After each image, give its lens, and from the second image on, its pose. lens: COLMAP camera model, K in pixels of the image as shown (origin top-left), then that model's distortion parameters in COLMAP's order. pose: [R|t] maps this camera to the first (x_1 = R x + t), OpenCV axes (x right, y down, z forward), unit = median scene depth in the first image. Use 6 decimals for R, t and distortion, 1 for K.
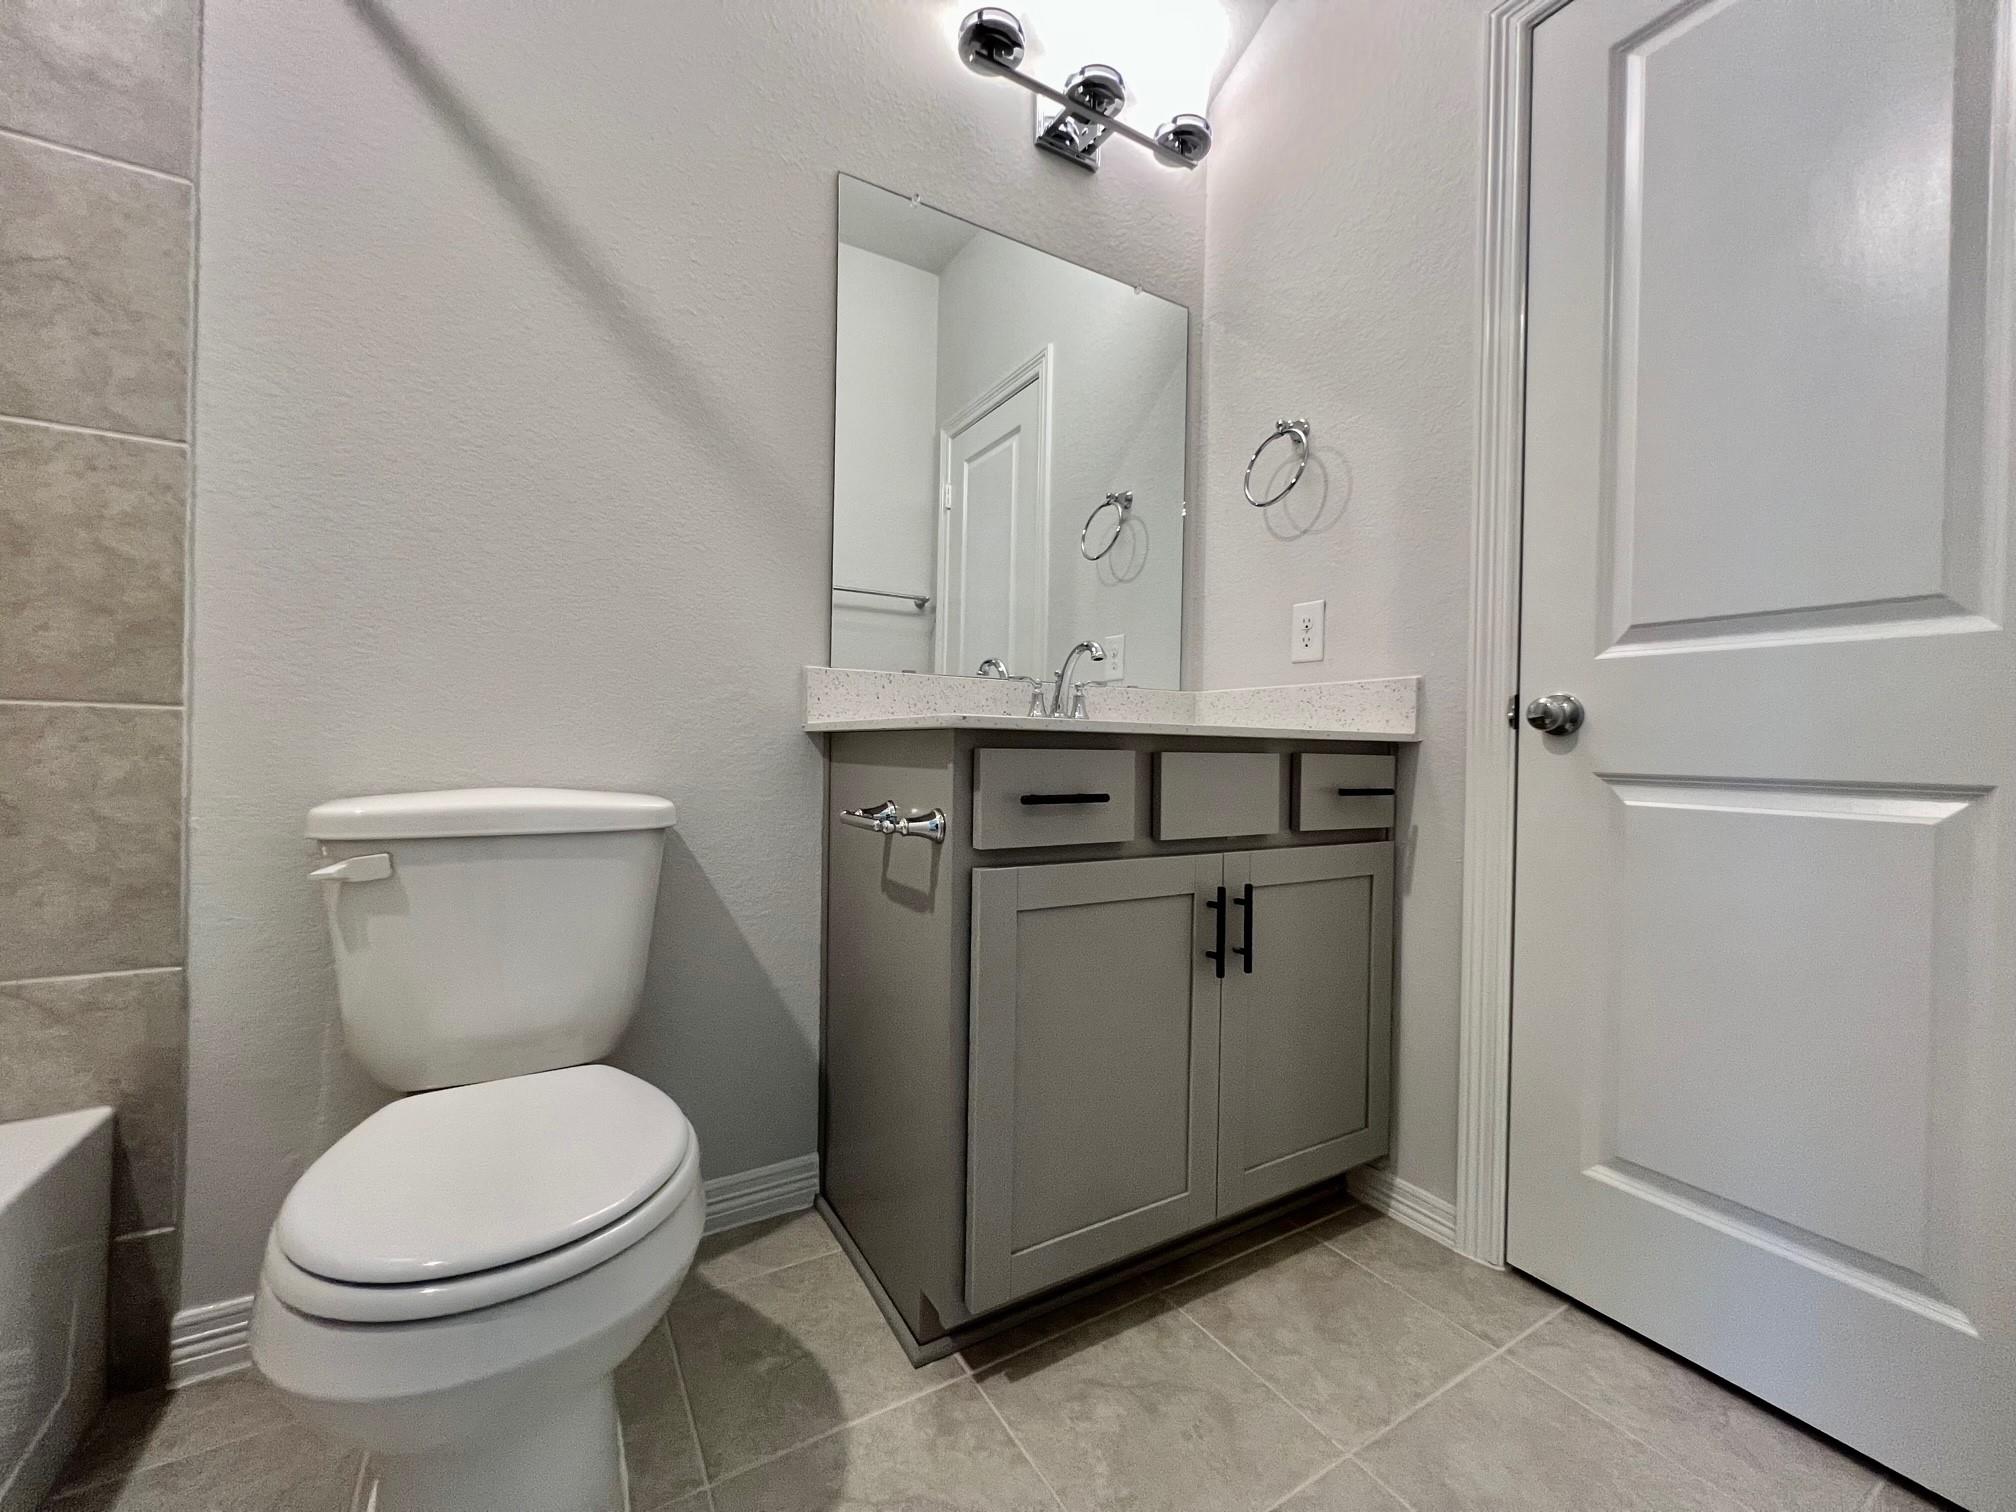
lens RADIAL K [[813.9, 0, 1012.6], [0, 813.9, 749.7], [0, 0, 1]] dist [-0.003537, -0.000245]
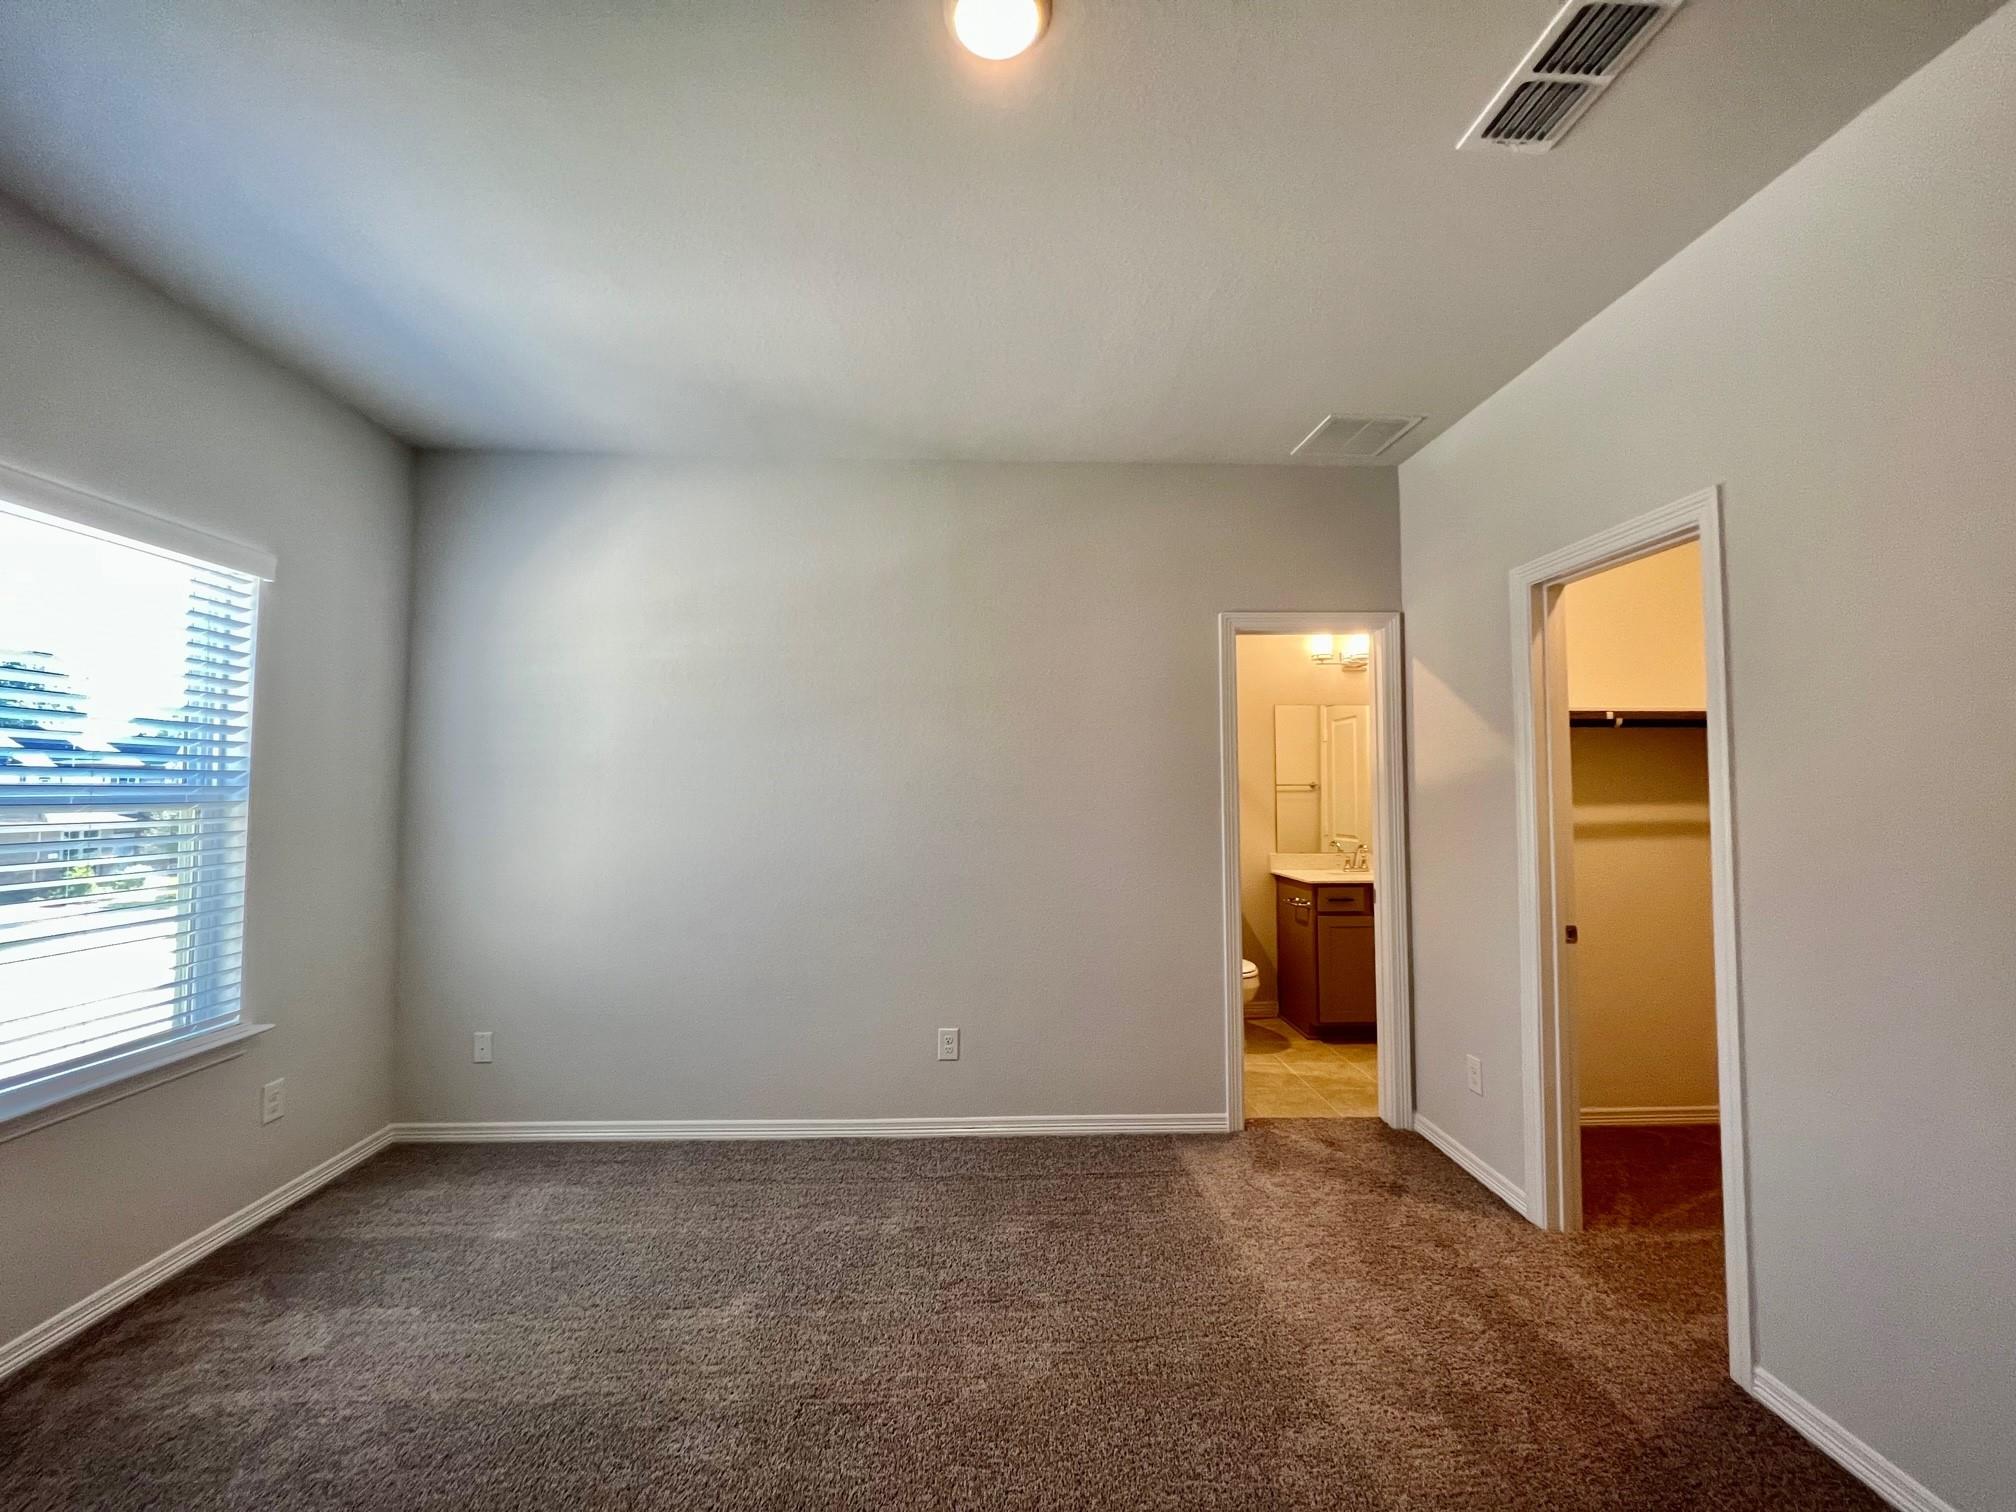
lens RADIAL K [[813.9, 0, 1011.1], [0, 813.9, 753.9], [0, 0, 1]] dist [-0.003537, -0.000245]
pose [[0.876601, -0.037338, -0.479767, 0.297582], [0.017607, 0.998806, -0.045562, -0.255116], [0.480895, 0.031492, 0.876212, -1.683717]]
